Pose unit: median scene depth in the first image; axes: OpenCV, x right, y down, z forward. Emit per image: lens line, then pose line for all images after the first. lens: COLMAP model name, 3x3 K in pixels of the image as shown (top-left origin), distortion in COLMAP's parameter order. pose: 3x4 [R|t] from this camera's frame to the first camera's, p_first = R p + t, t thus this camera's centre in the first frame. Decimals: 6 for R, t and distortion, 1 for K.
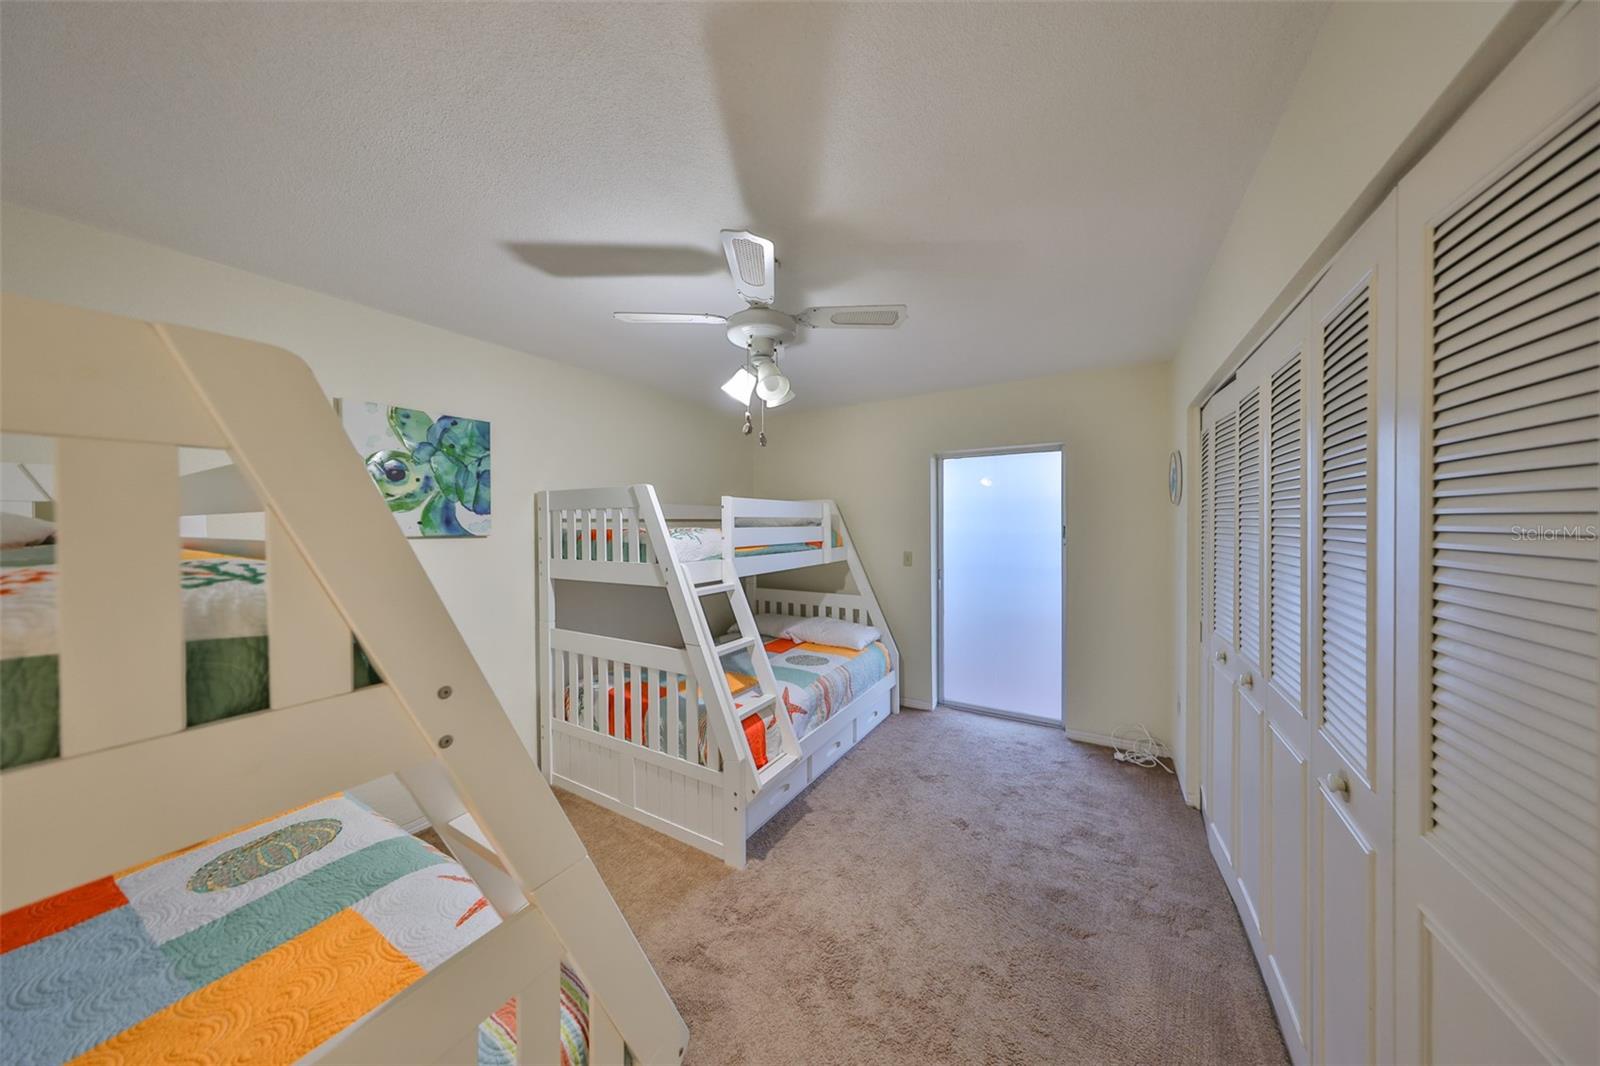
lens RADIAL K [[502.2, 0, 795.3], [0, 502.2, 535.9], [0, 0, 1]] dist [0.000653, -0.000032]
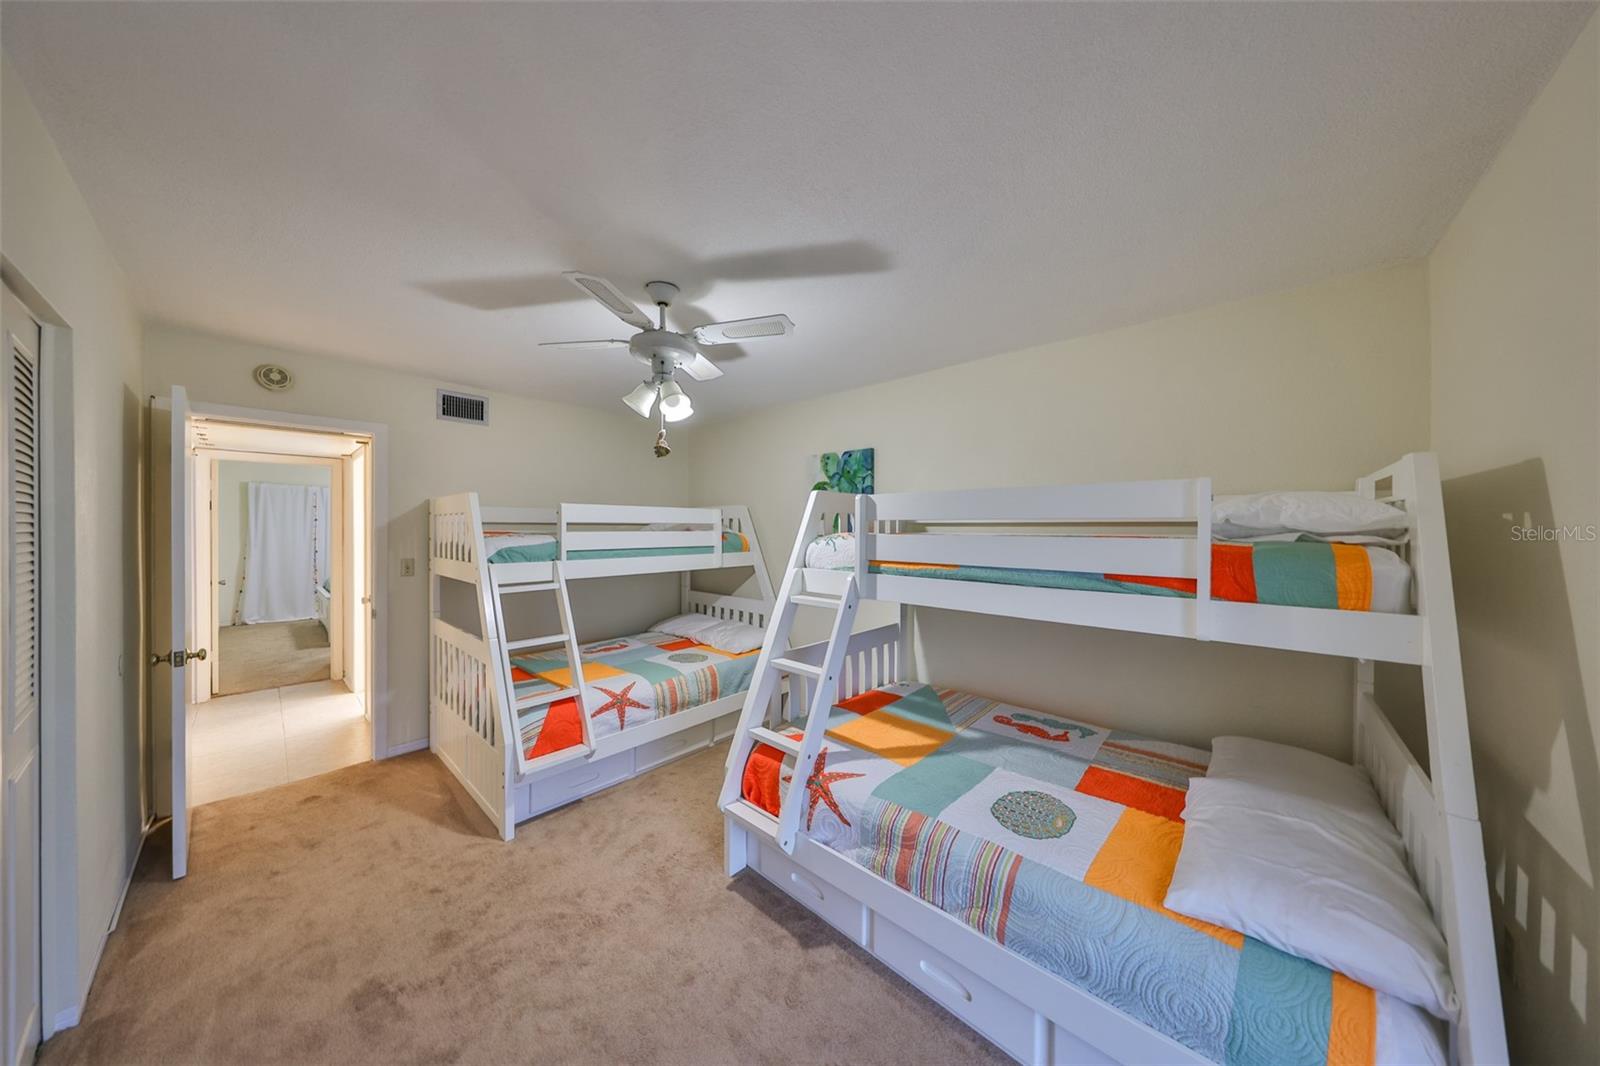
lens RADIAL K [[489.5, 0, 800.0], [0, 489.5, 533.0], [0, 0, 1]] dist [-0.018990, -0.000012]
pose [[-0.194432, 0.014902, -0.980803, 0.708275], [-0.030987, 0.999292, 0.021326, -0.033707], [0.980426, 0.034539, -0.193833, 1.164656]]
